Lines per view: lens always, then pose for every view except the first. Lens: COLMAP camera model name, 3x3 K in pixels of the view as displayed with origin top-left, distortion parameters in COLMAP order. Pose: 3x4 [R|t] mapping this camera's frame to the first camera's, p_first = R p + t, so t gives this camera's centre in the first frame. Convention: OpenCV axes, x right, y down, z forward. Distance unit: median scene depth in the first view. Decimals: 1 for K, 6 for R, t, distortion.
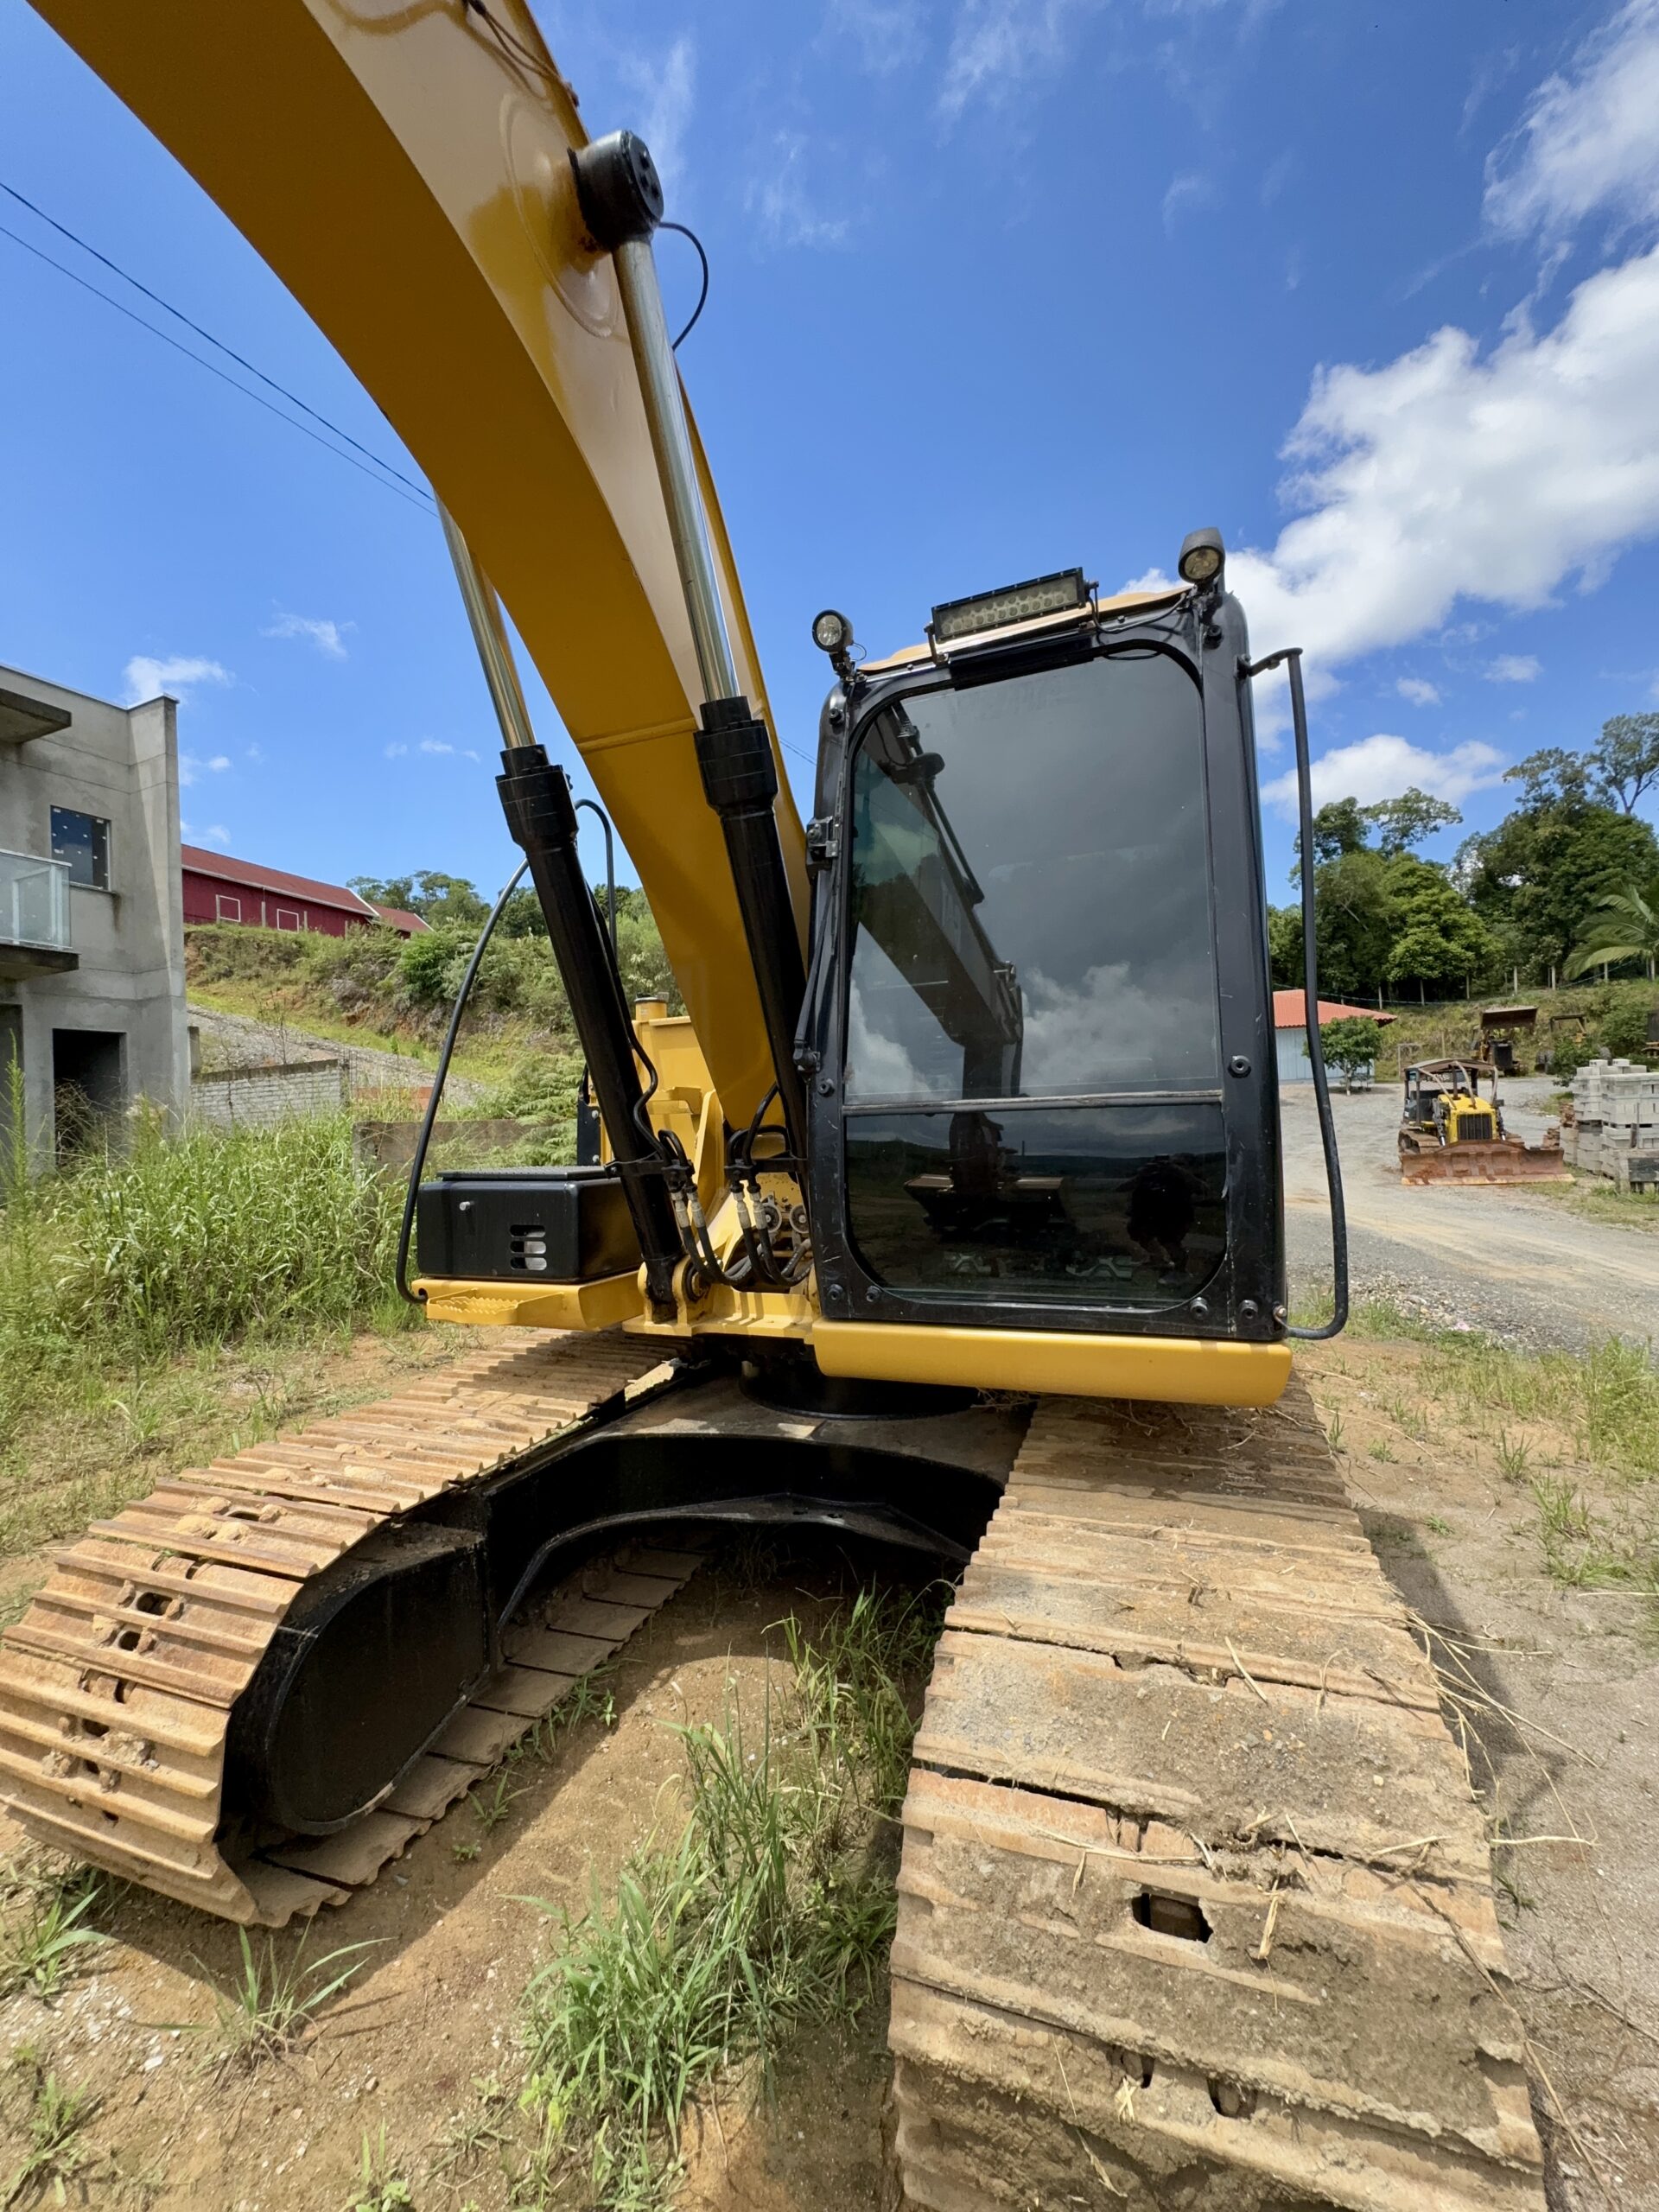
lens RADIAL K [[884.5, 0, 829.5], [0, 884.5, 1106.0], [0, 0, 1]] dist [-0.002806, 0.000175]
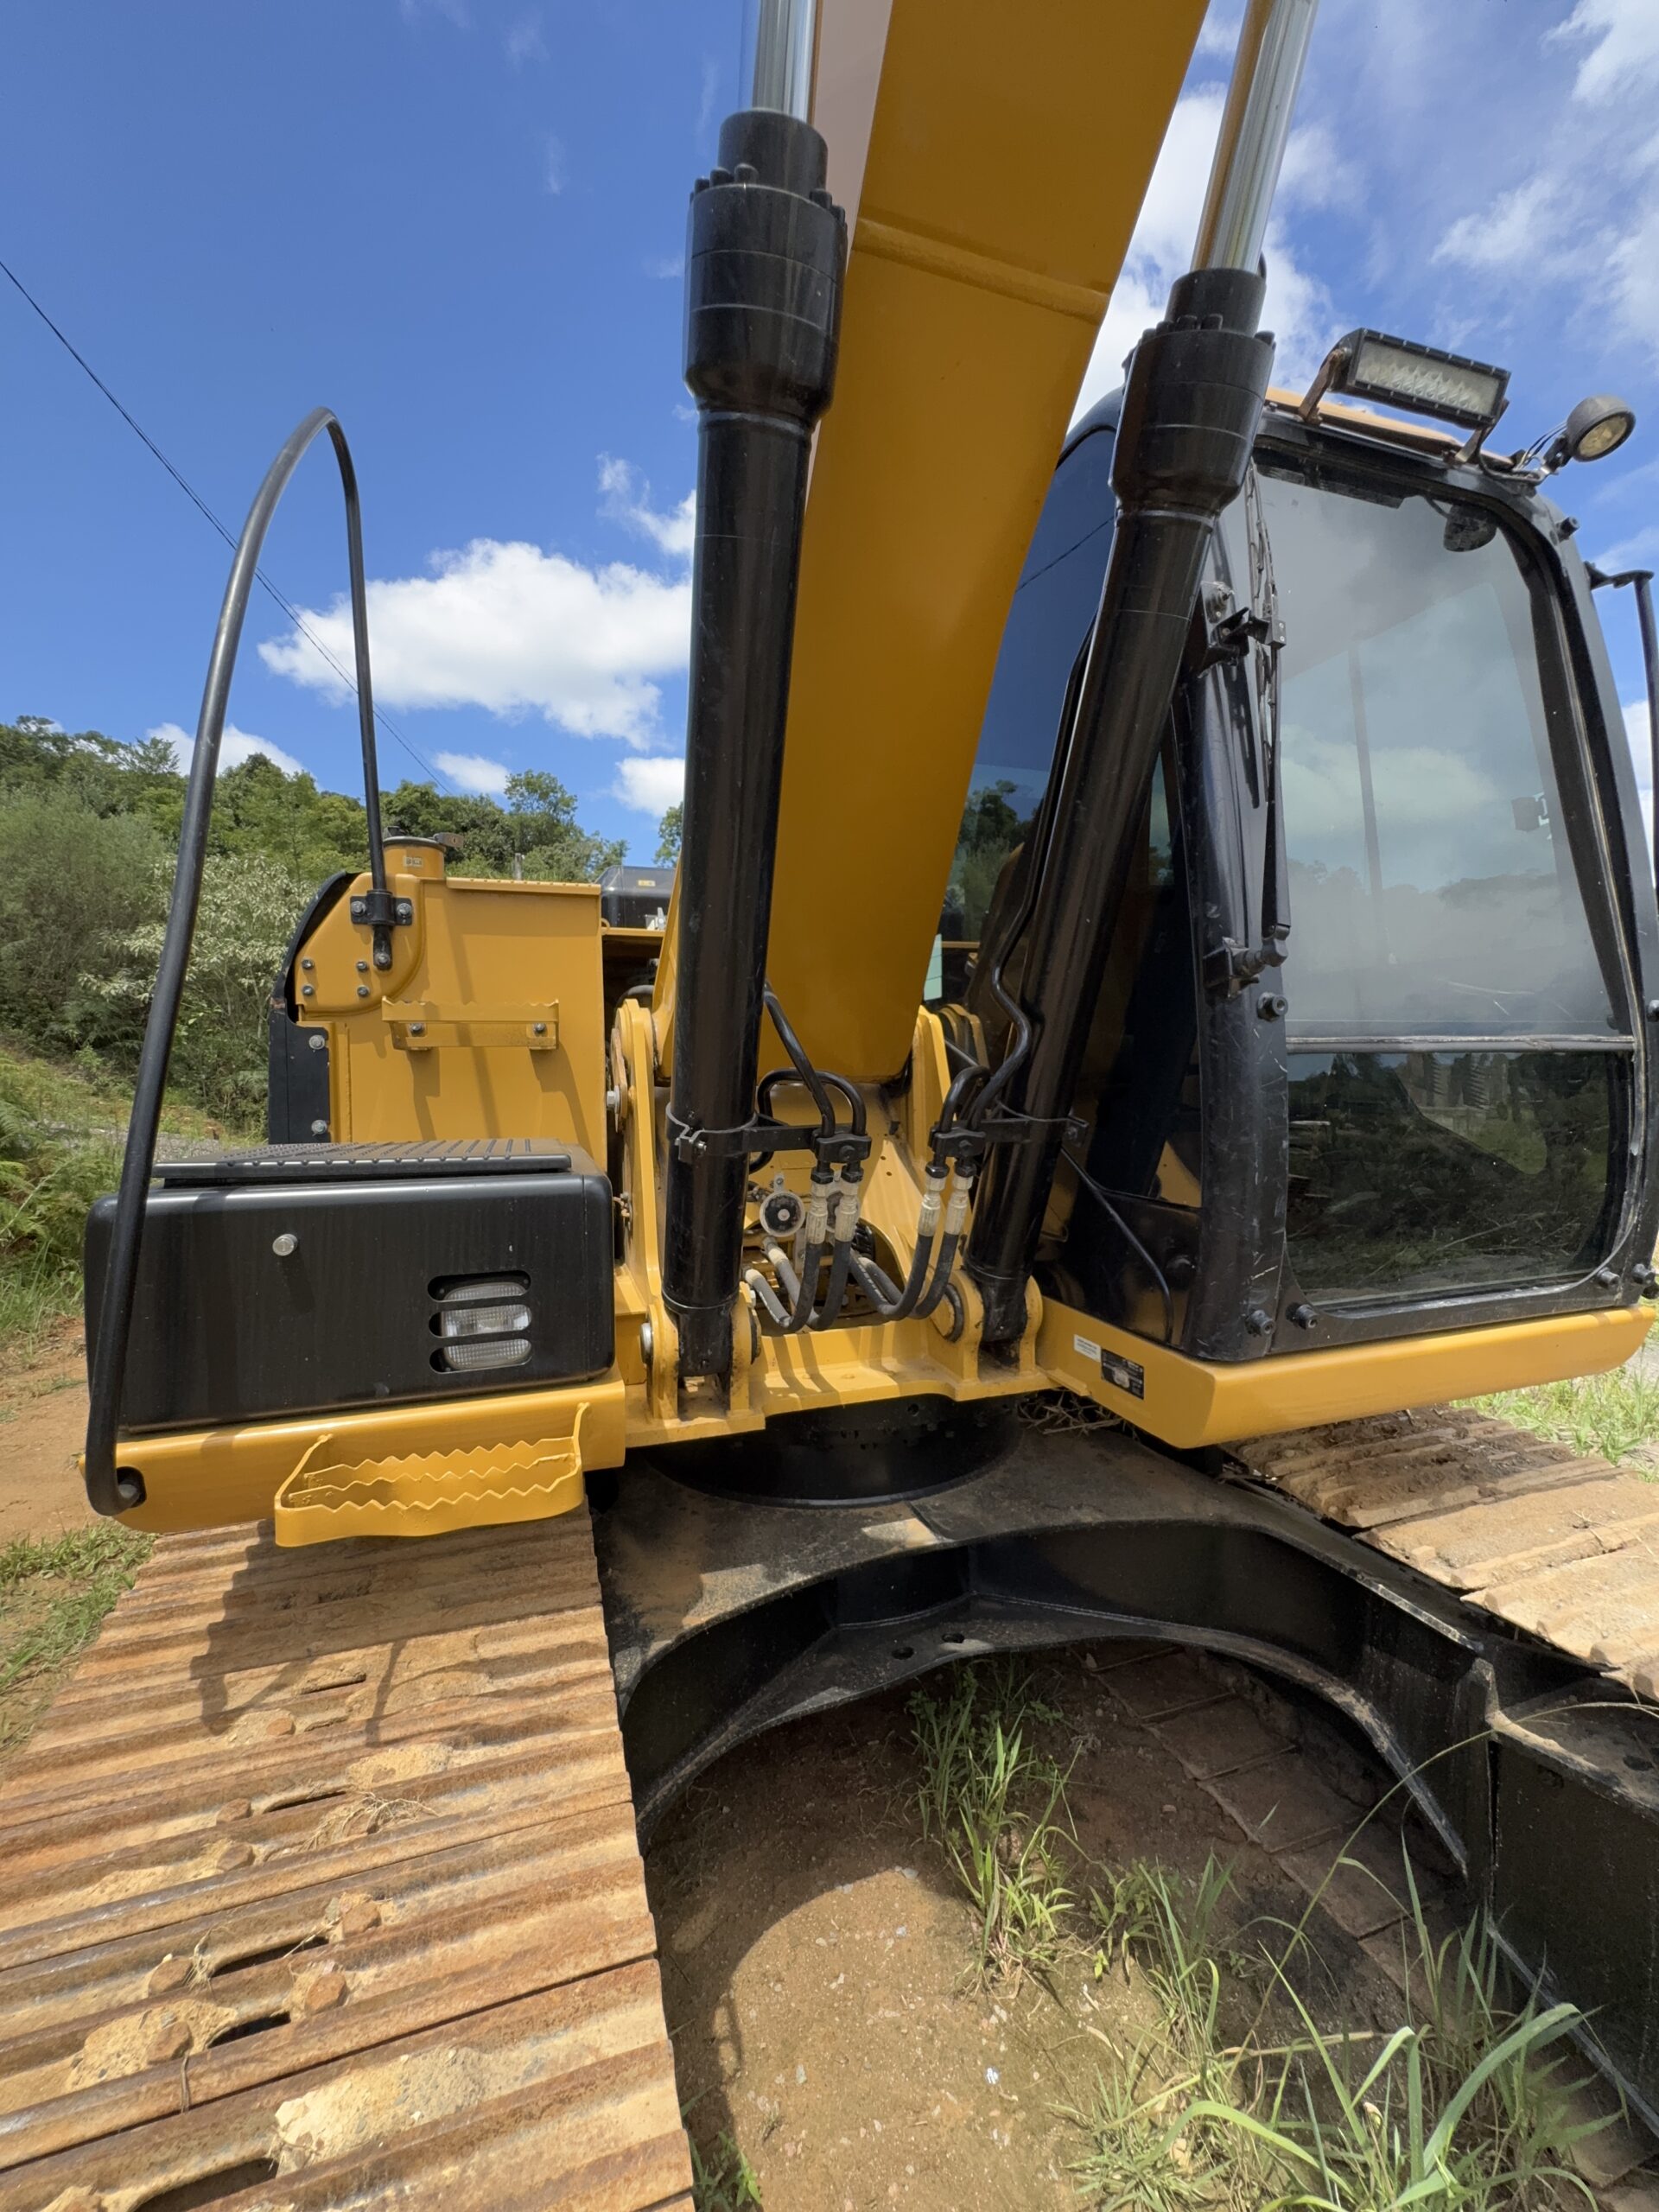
lens RADIAL K [[887.8, 0, 832.3], [0, 887.8, 1104.8], [0, 0, 1]] dist [0.000769, 0.000415]
pose [[0.761477, -0.001488, 0.648190, -0.495479], [-0.025497, 0.999155, 0.032247, 0.028571], [-0.647690, -0.041083, 0.760796, 0.534236]]
